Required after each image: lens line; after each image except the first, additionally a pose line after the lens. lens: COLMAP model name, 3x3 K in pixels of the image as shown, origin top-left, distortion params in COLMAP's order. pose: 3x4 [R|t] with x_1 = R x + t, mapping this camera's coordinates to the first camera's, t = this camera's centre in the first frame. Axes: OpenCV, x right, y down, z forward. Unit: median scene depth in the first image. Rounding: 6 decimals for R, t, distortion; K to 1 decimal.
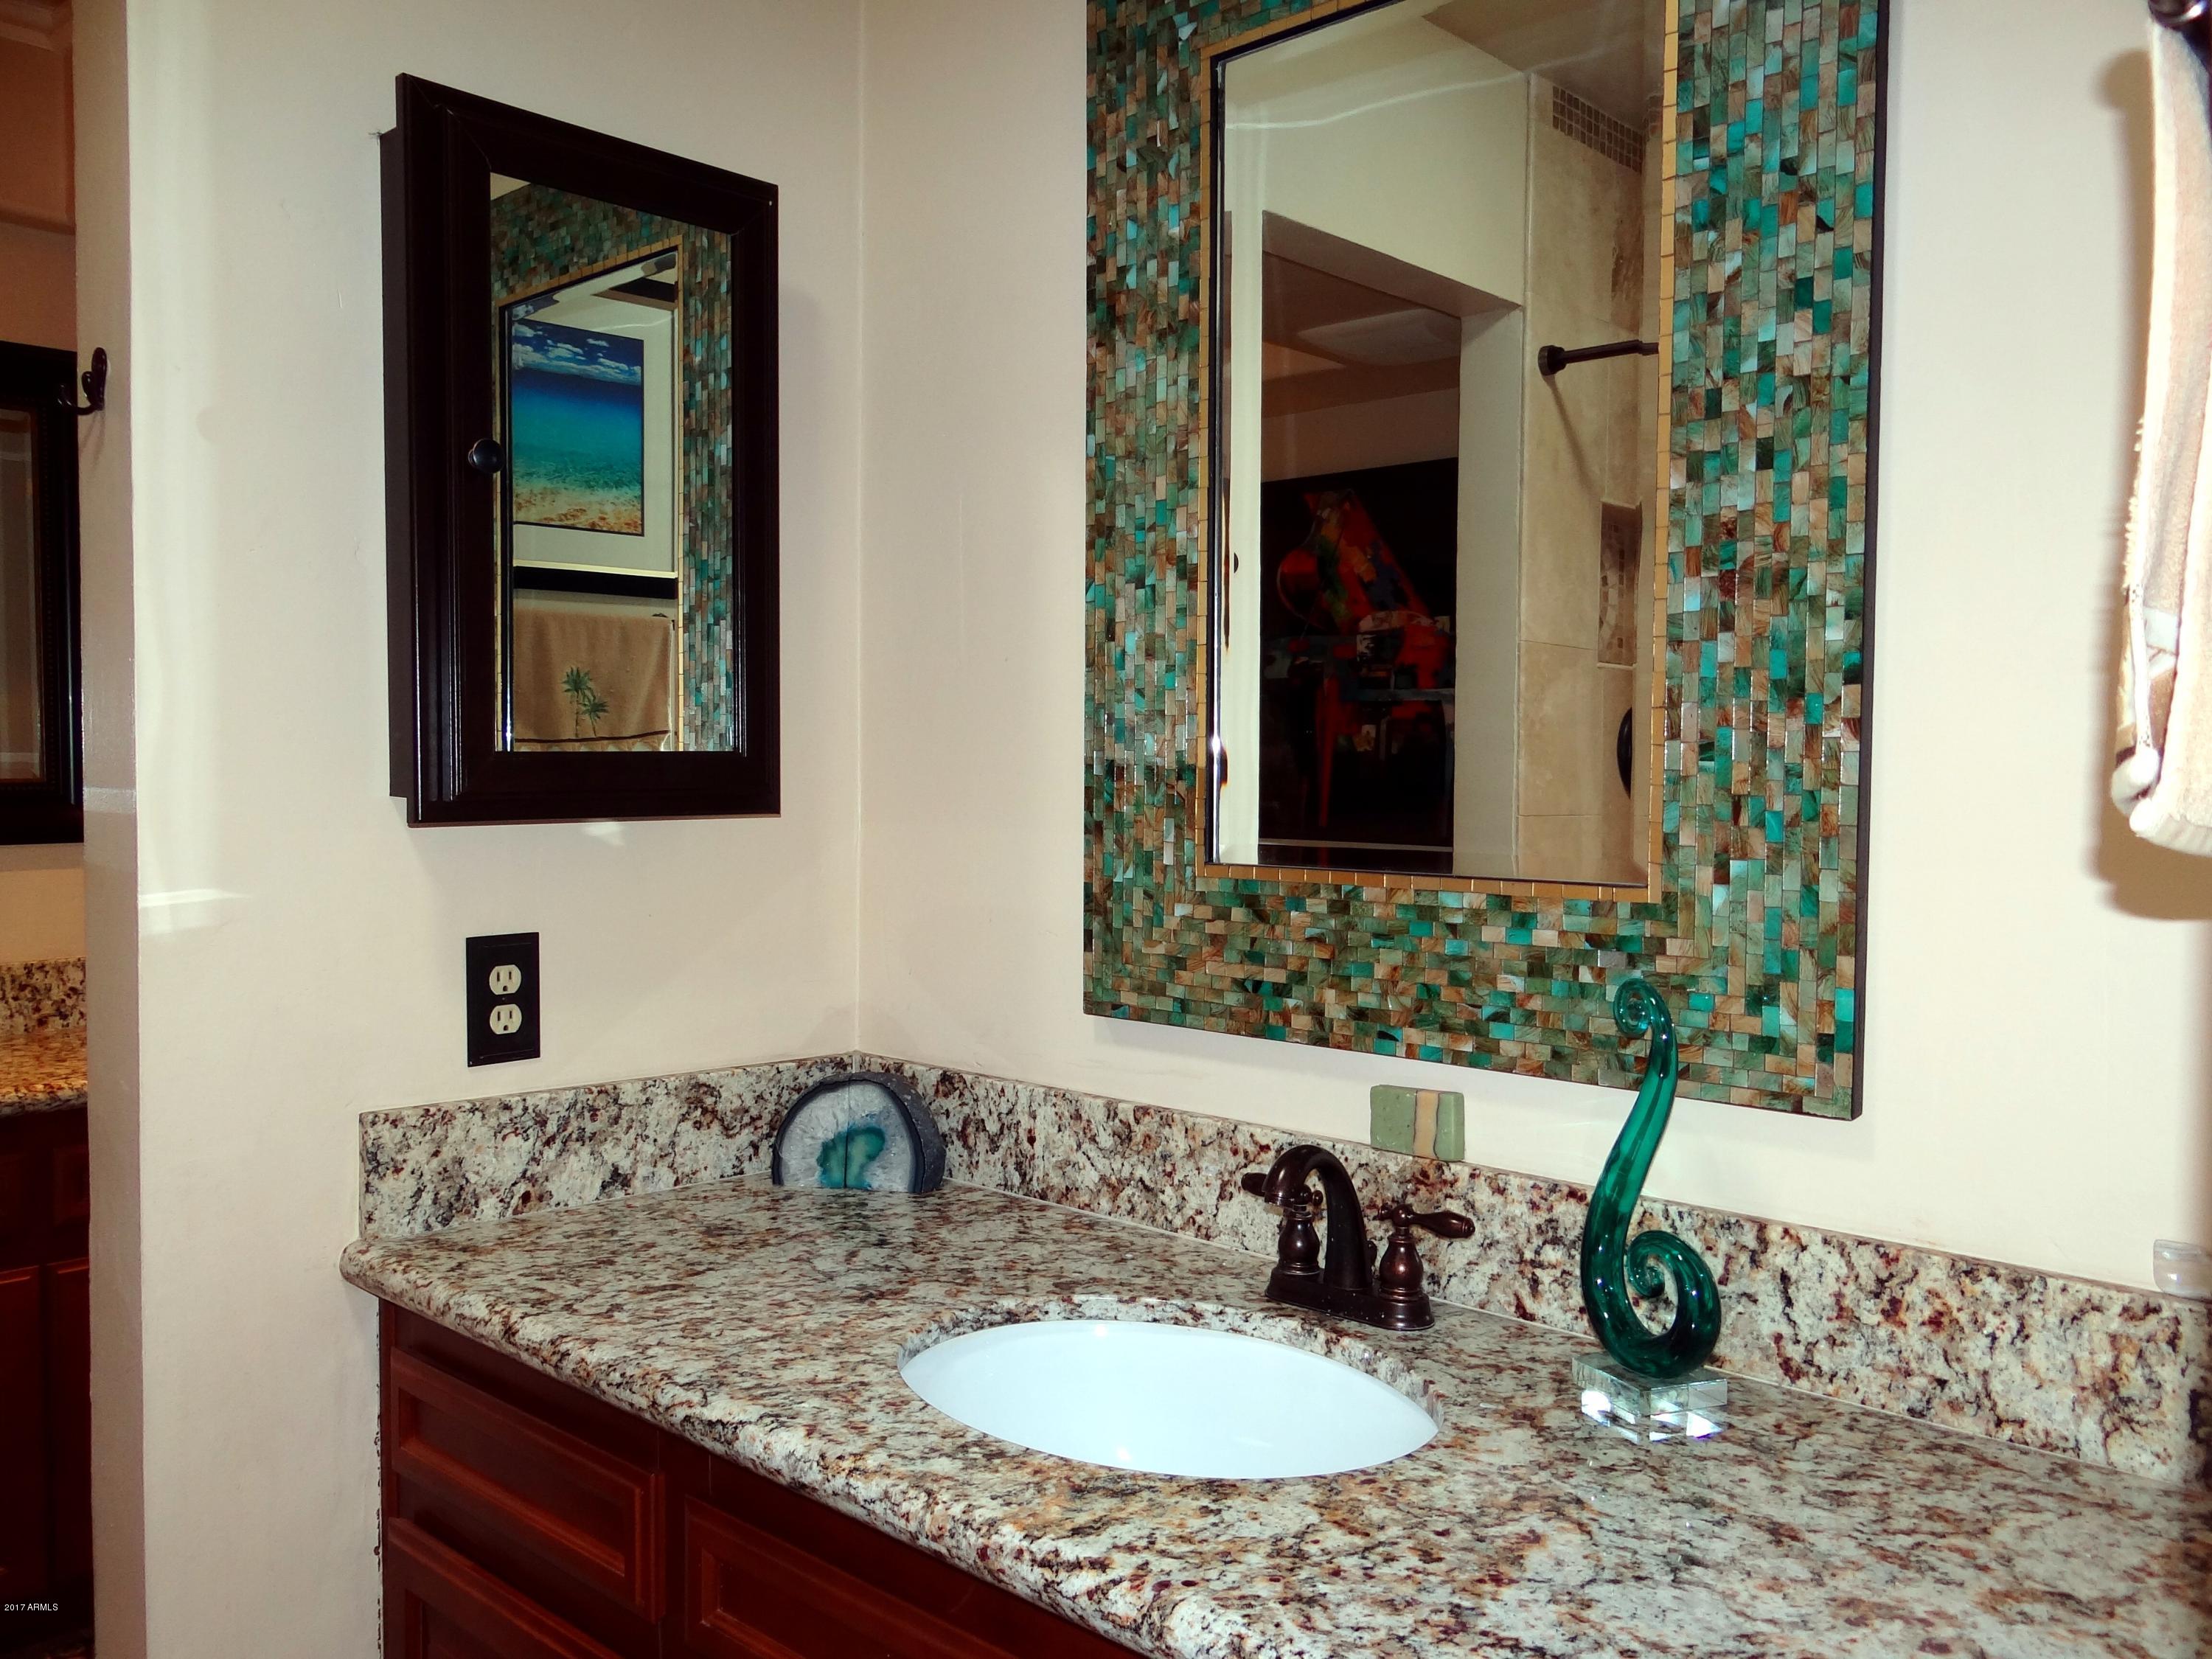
lens RADIAL K [[1749.9, 0, 1104.2], [0, 1749.9, 827.4], [0, 0, 1]] dist [-0.000391, -0.001192]
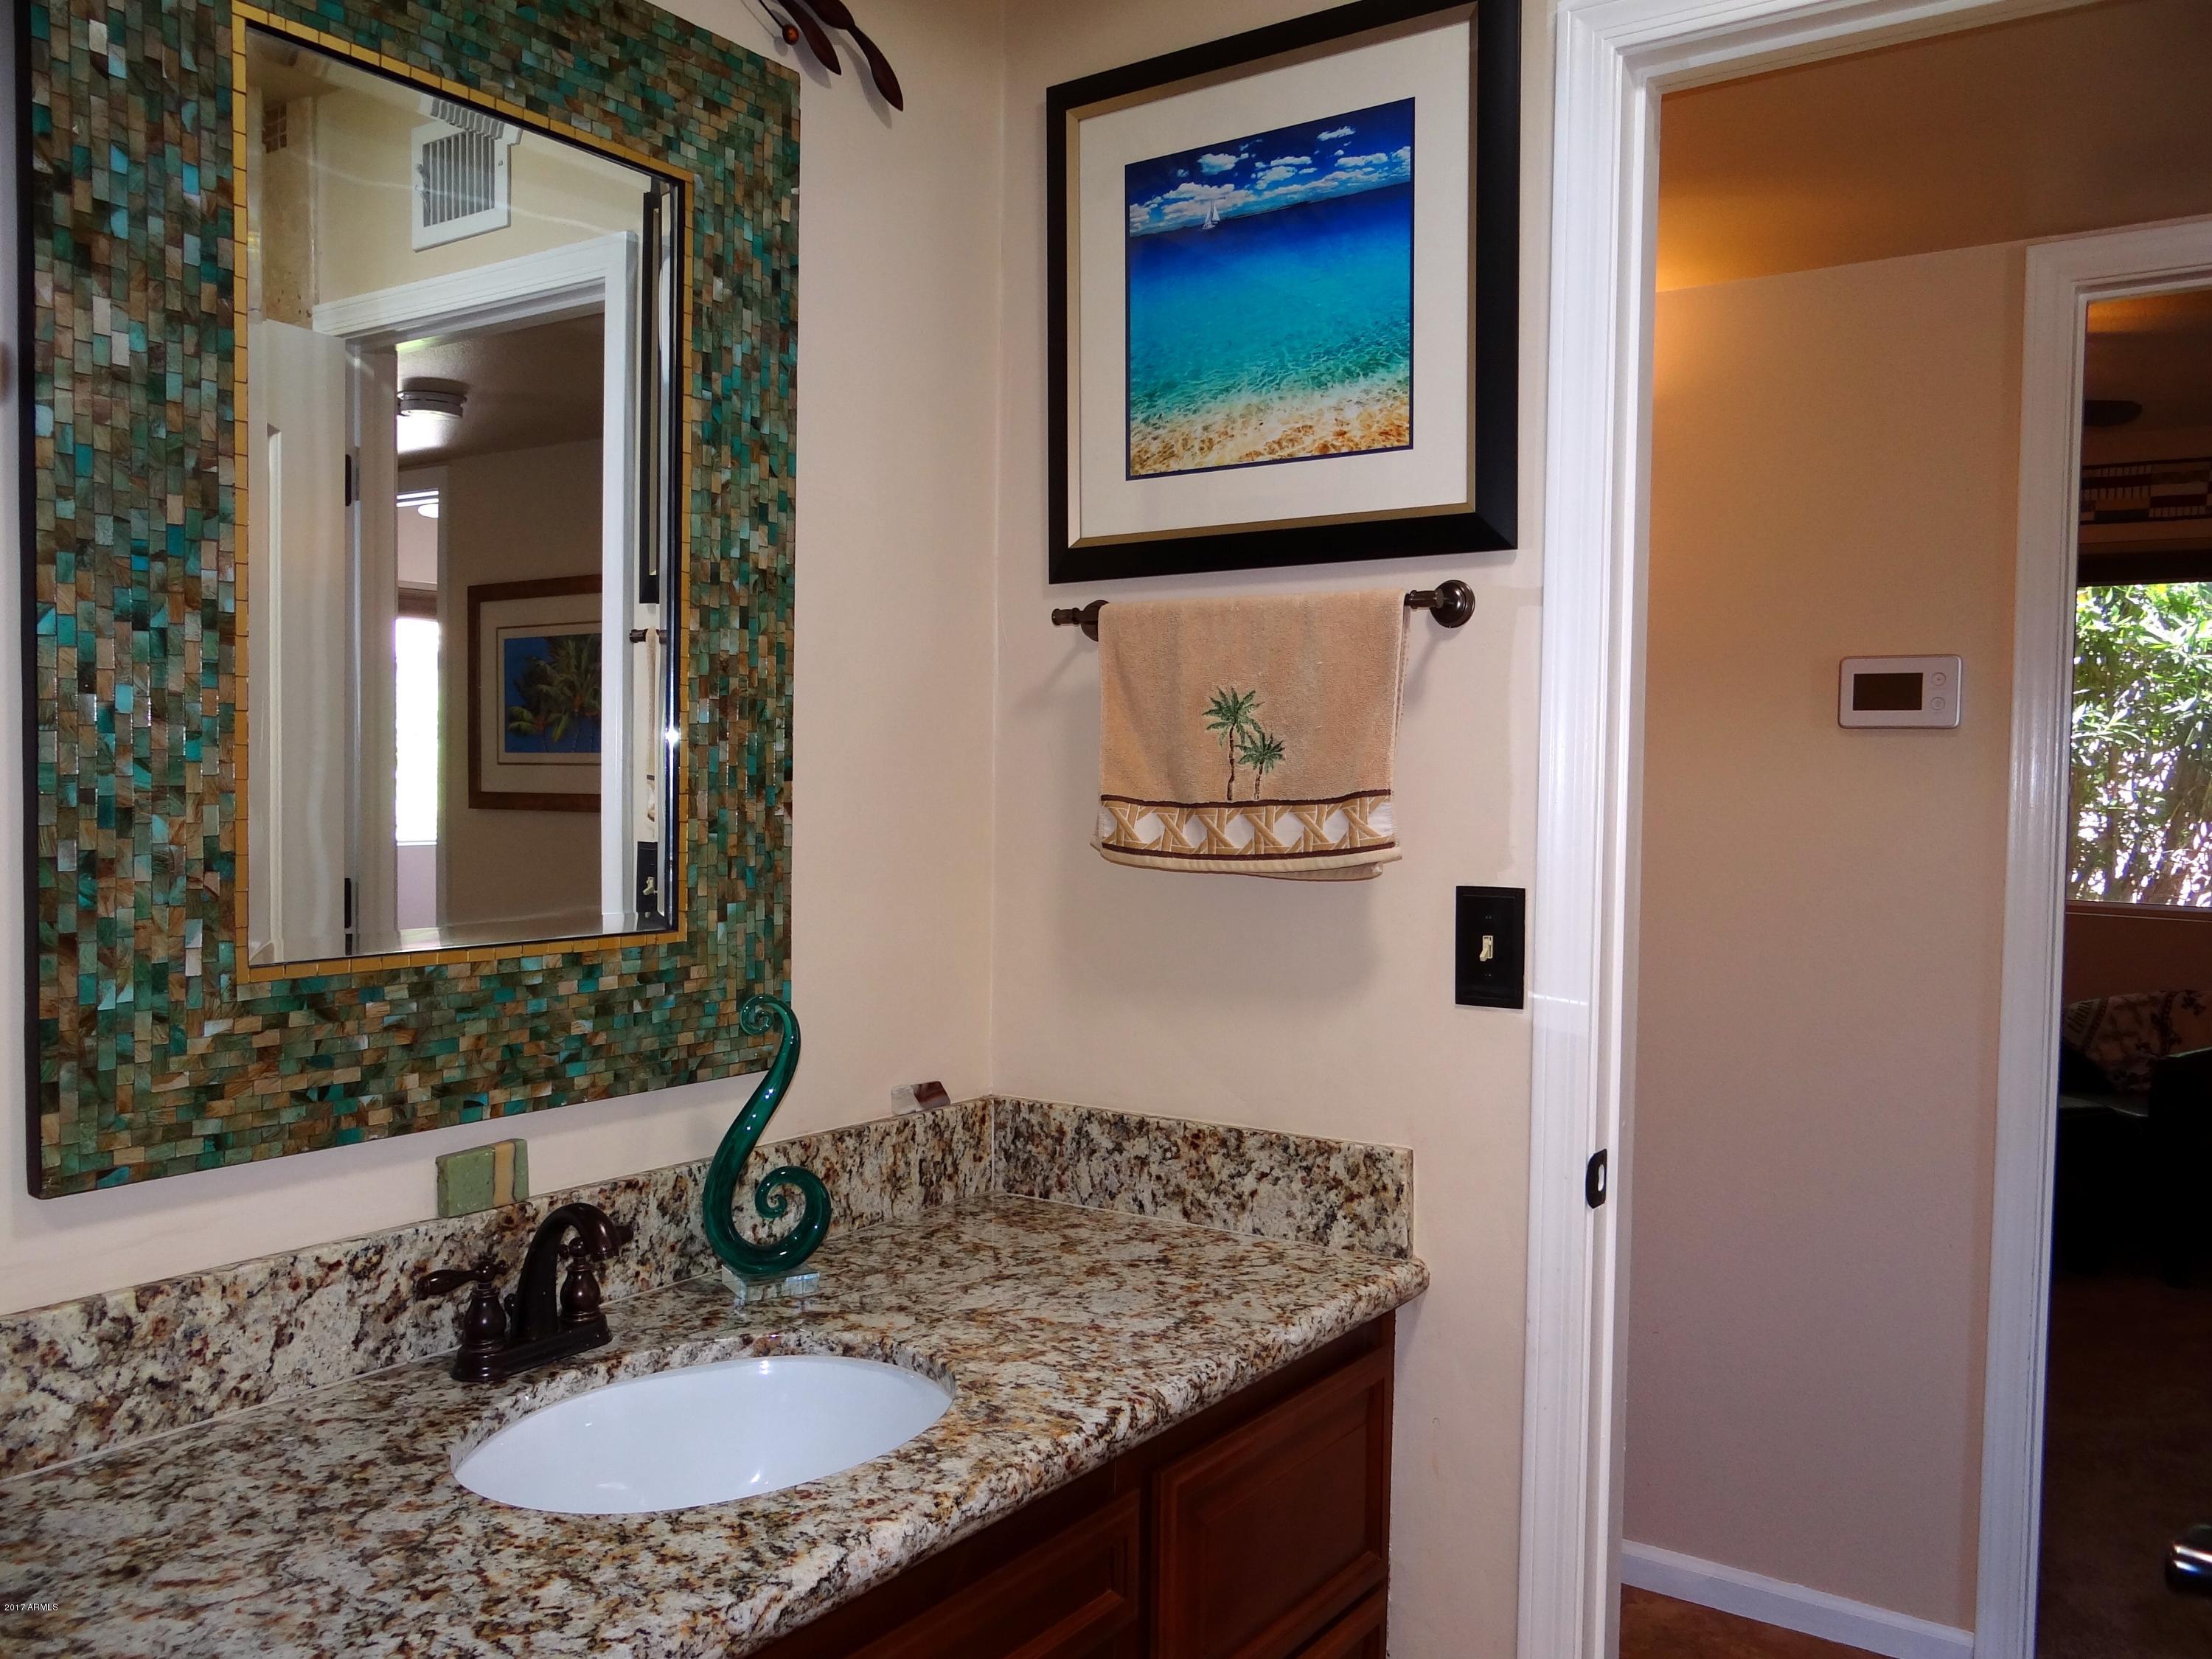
lens RADIAL K [[1749.9, 0, 1107.0], [0, 1749.9, 835.3], [0, 0, 1]] dist [-0.000391, -0.001192]
pose [[-0.134237, -0.044010, 0.989971, -1.048500], [0.019475, 0.998703, 0.047039, -0.094263], [-0.990758, 0.025594, -0.133206, 0.871607]]
